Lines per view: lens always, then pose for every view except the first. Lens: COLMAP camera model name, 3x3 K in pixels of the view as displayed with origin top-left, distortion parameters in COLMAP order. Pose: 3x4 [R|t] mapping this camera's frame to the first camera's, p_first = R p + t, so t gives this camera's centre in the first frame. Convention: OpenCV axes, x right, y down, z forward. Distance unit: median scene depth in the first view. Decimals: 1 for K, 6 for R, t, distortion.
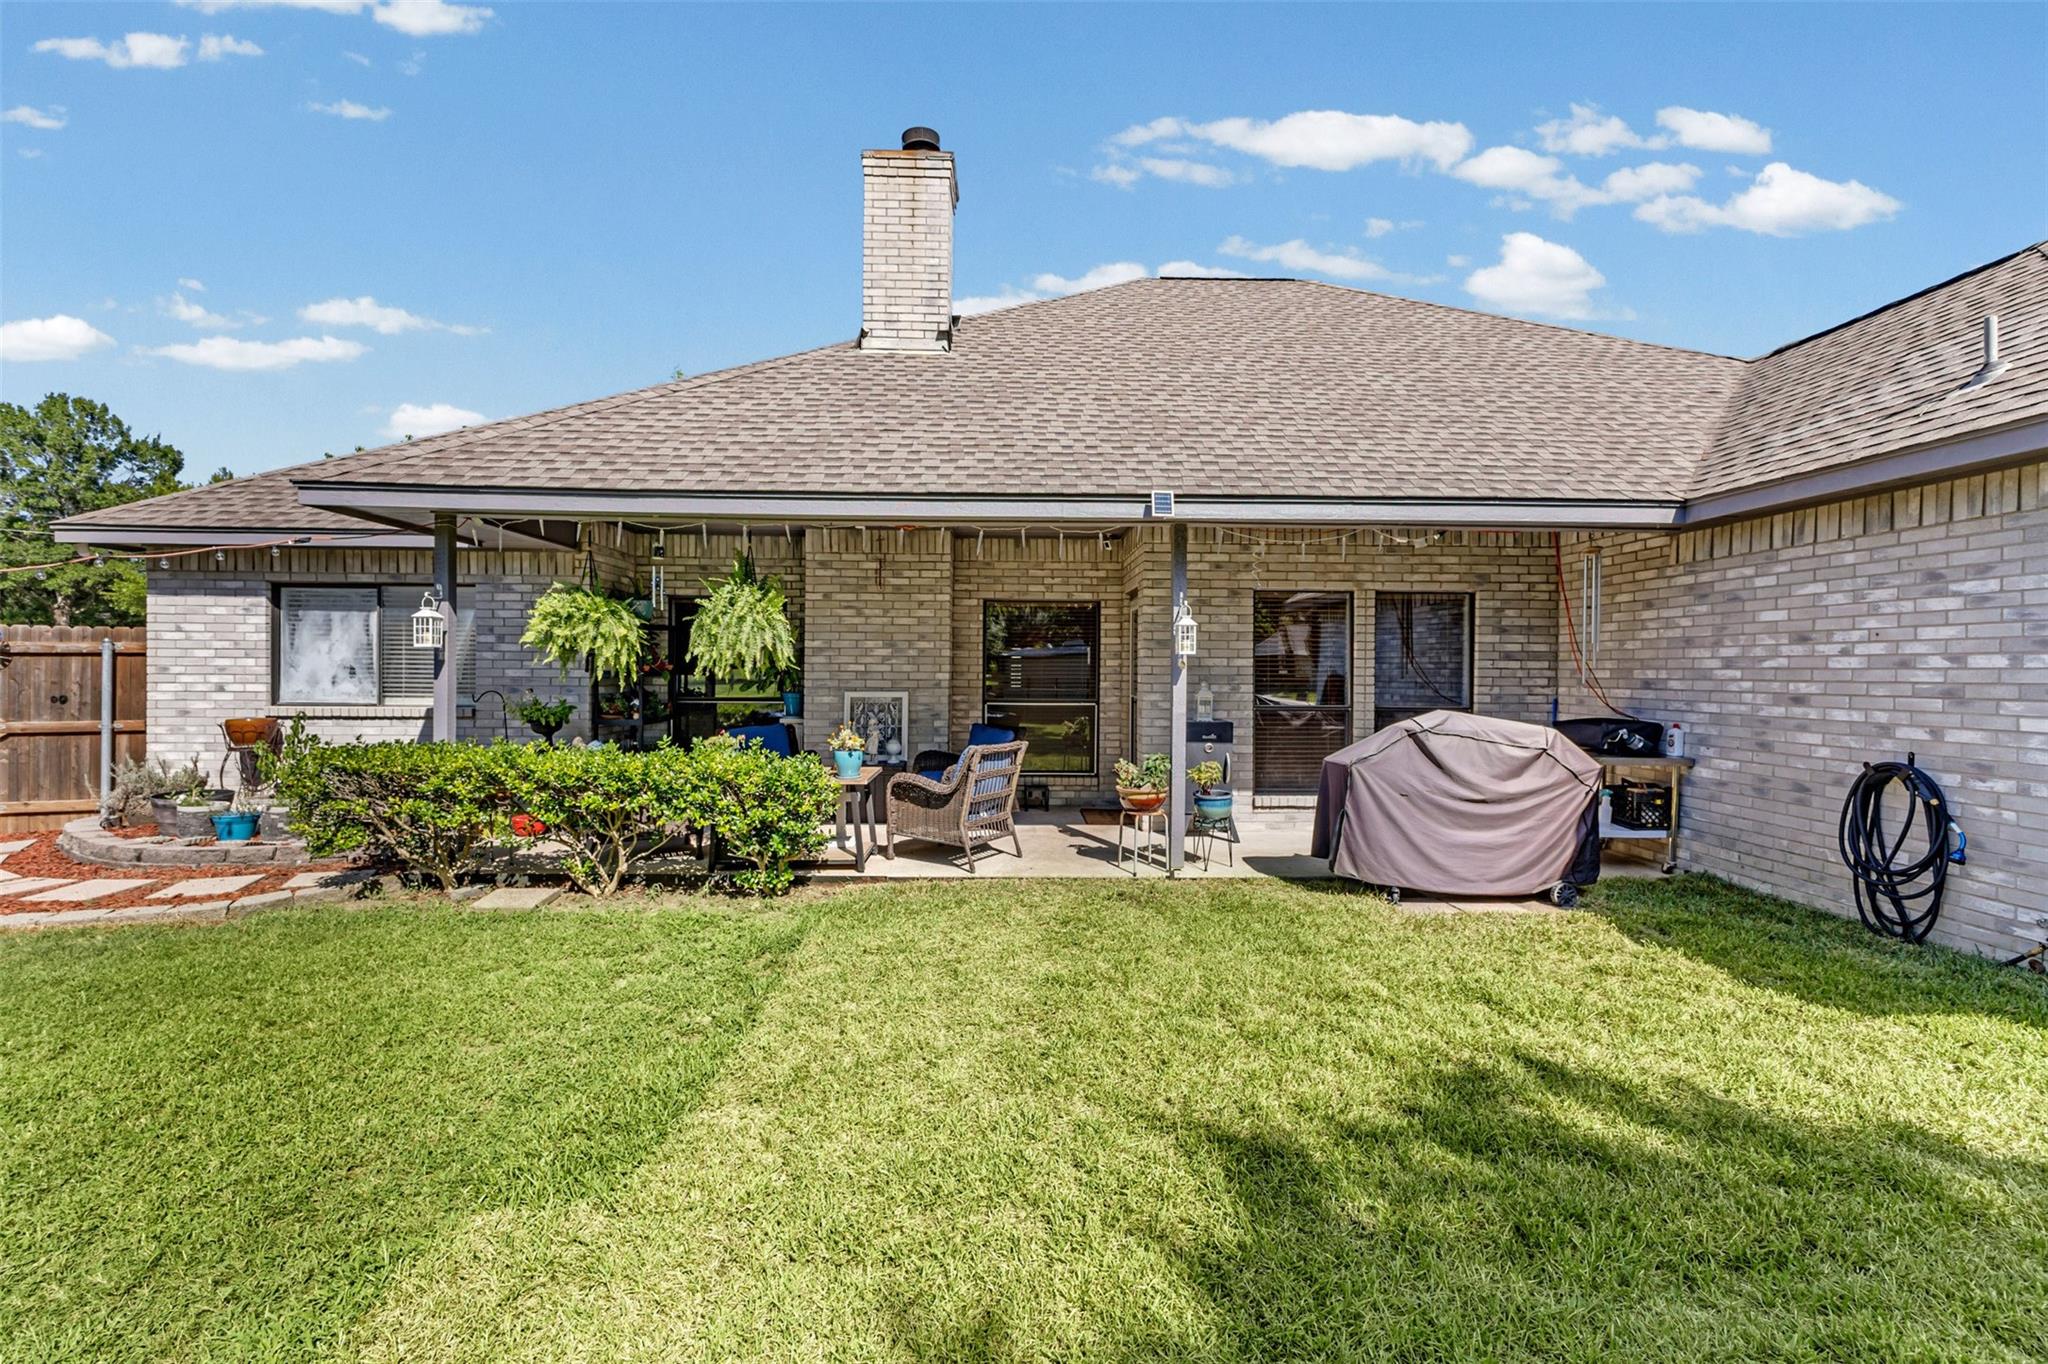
lens RADIAL K [[894.8, 0, 1024.4], [0, 894.8, 676.1], [0, 0, 1]] dist [0.000421, -0.000099]
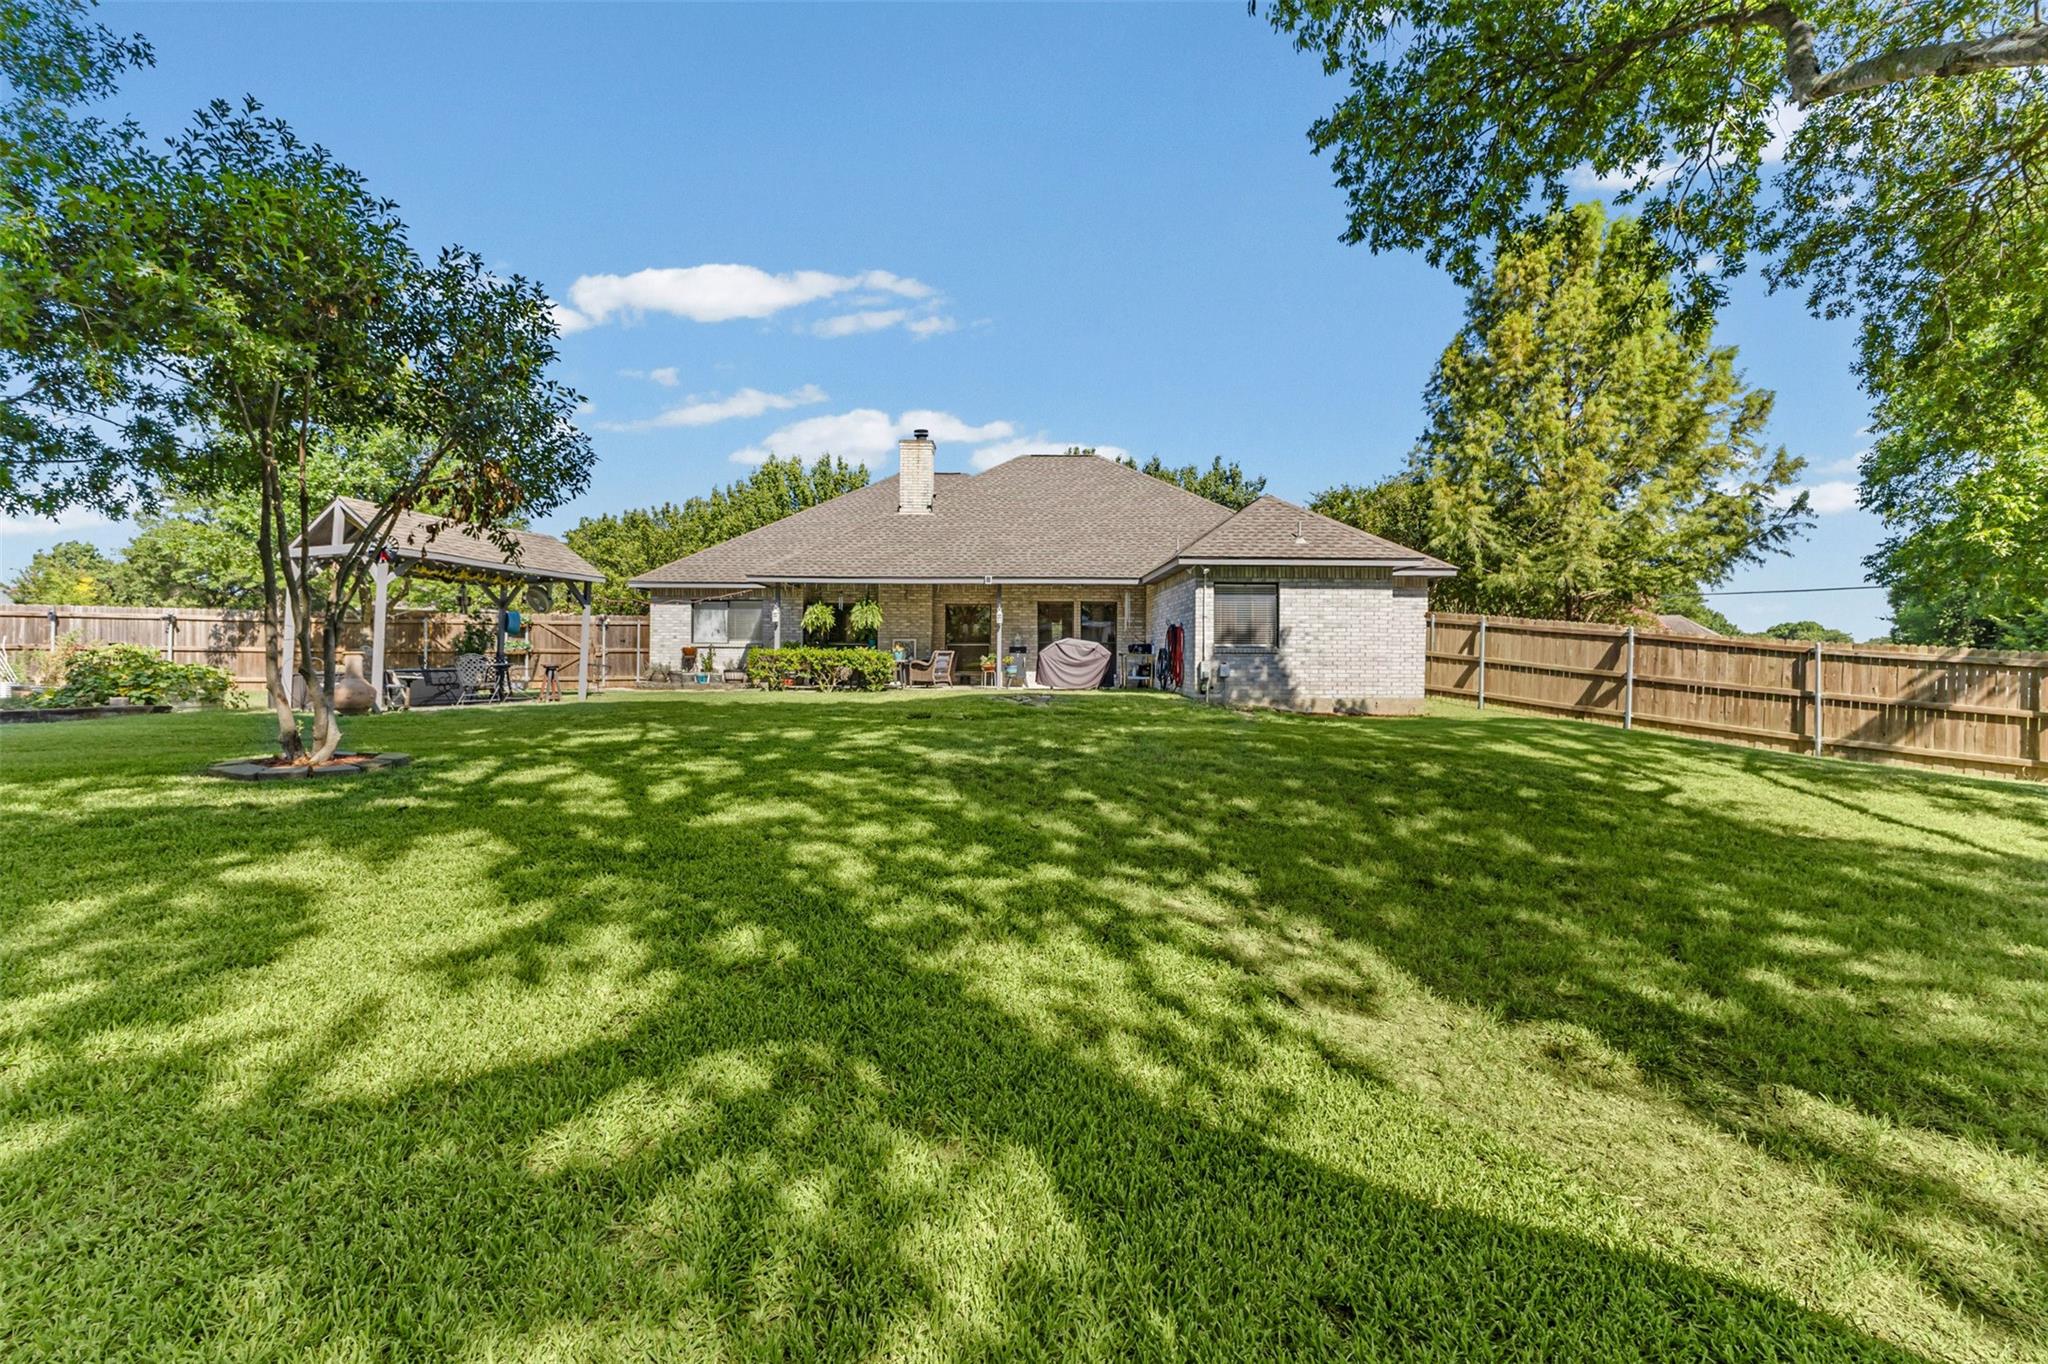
lens RADIAL K [[894.8, 0, 1023.4], [0, 894.8, 672.9], [0, 0, 1]] dist [0.000421, -0.000099]
pose [[0.999828, -0.002089, -0.018419, 0.300724], [0.002370, 0.999880, 0.015285, 0.100790], [0.018385, -0.015326, 0.999714, -2.115732]]
